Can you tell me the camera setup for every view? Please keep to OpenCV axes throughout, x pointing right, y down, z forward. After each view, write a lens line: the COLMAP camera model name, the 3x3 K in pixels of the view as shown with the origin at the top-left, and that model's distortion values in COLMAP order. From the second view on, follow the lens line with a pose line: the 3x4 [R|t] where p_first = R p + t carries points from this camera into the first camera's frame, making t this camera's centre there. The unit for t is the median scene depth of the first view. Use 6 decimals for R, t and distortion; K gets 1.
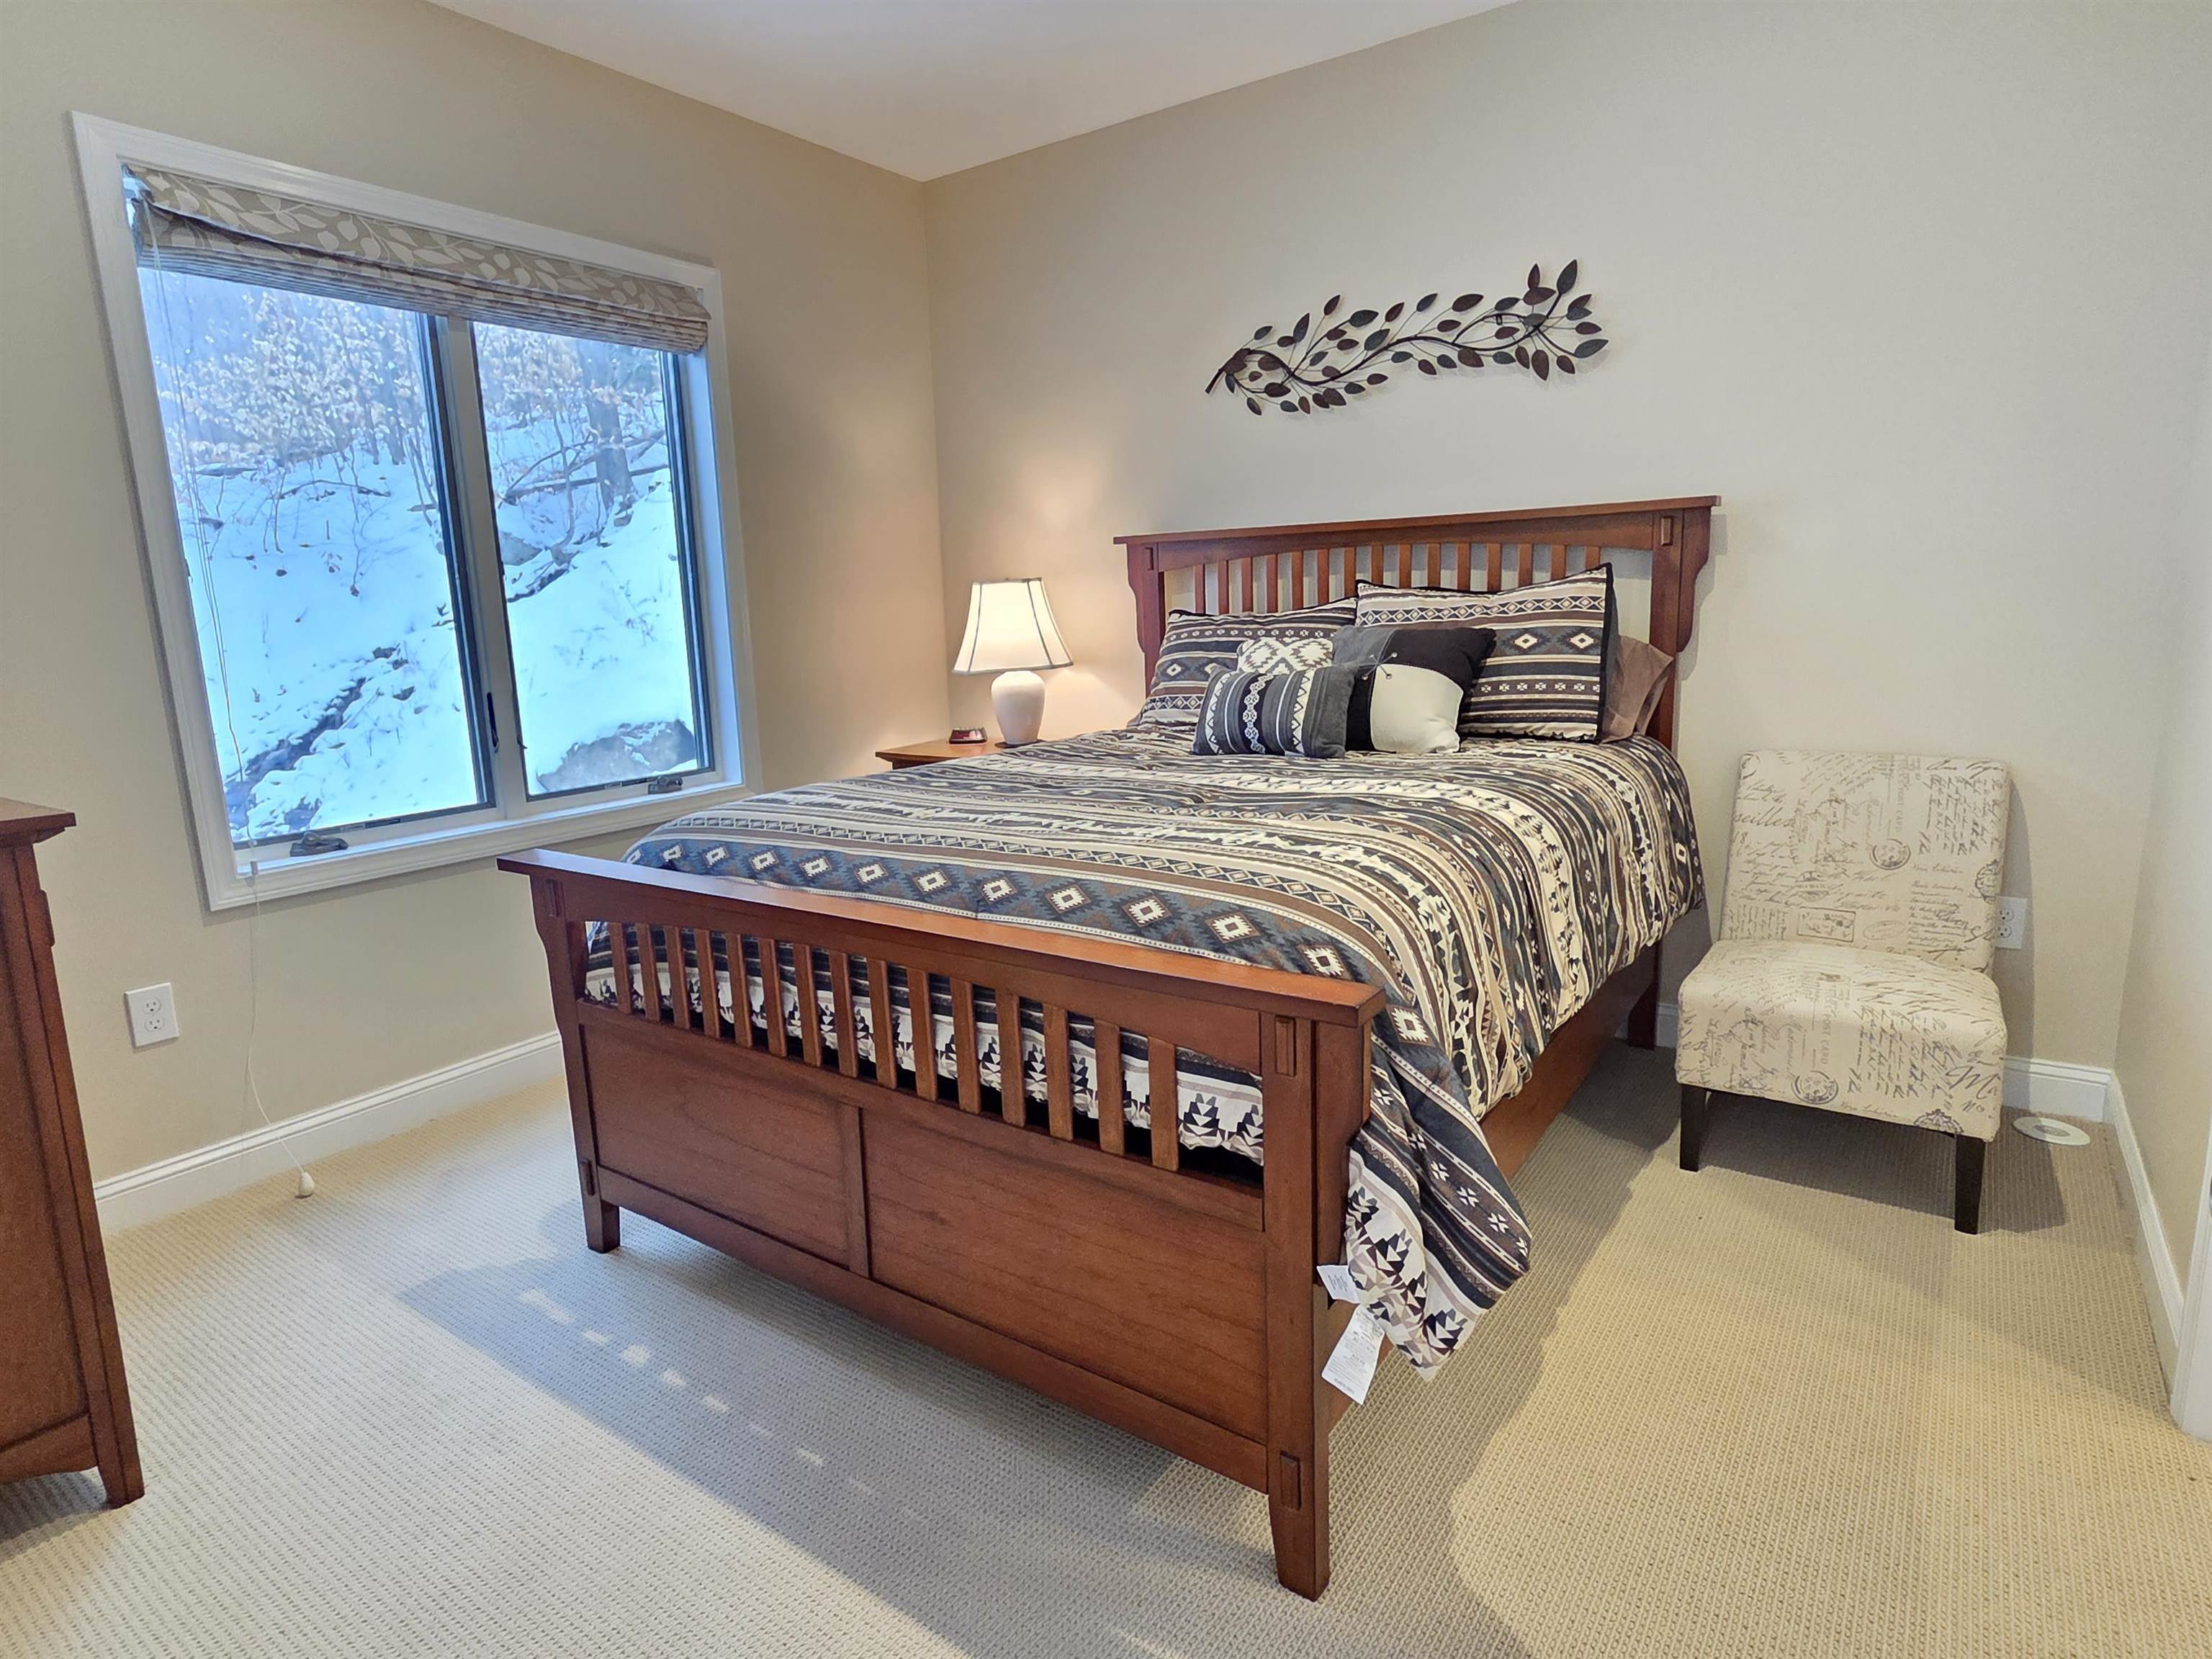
lens RADIAL K [[1195.8, 0, 1100.6], [0, 1195.8, 819.2], [0, 0, 1]] dist [0.001520, 0.001616]
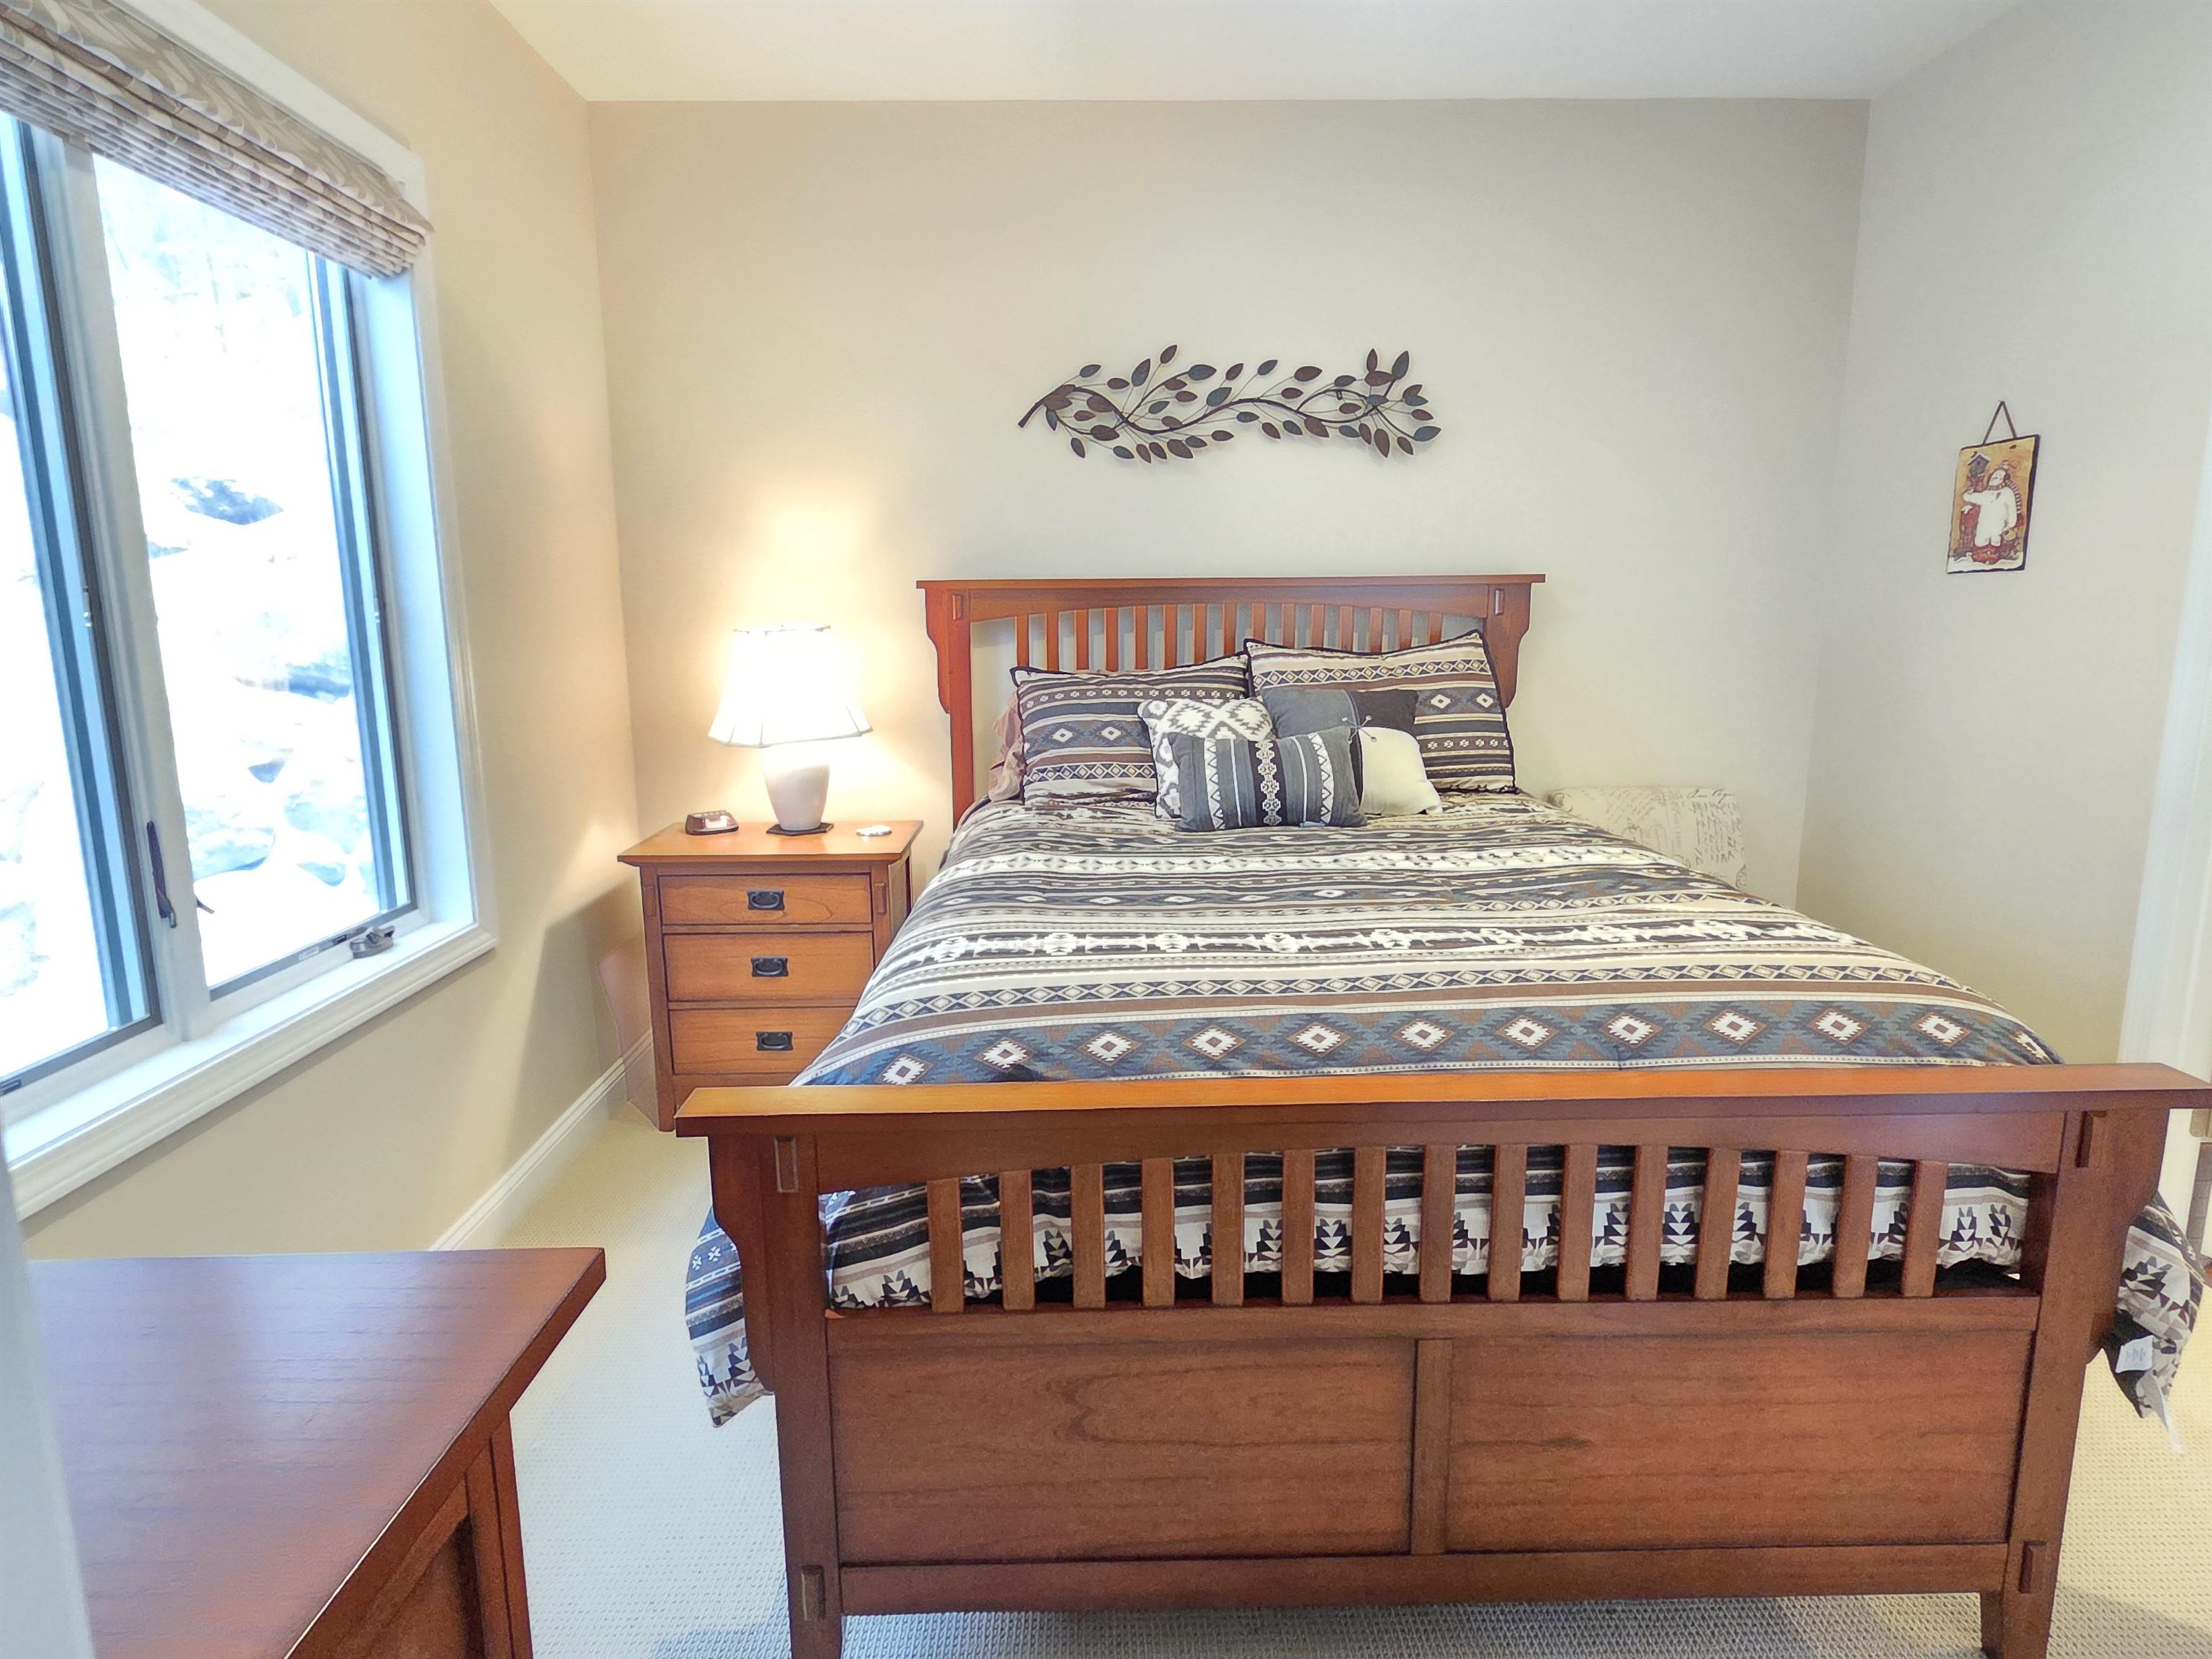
lens RADIAL K [[1195.8, 0, 1100.6], [0, 1195.8, 819.2], [0, 0, 1]] dist [0.001520, 0.001616]
pose [[0.809192, -0.076001, 0.582608, -0.483741], [0.090311, 0.995903, 0.004481, -0.070502], [-0.580562, 0.048990, 0.812741, 0.289072]]
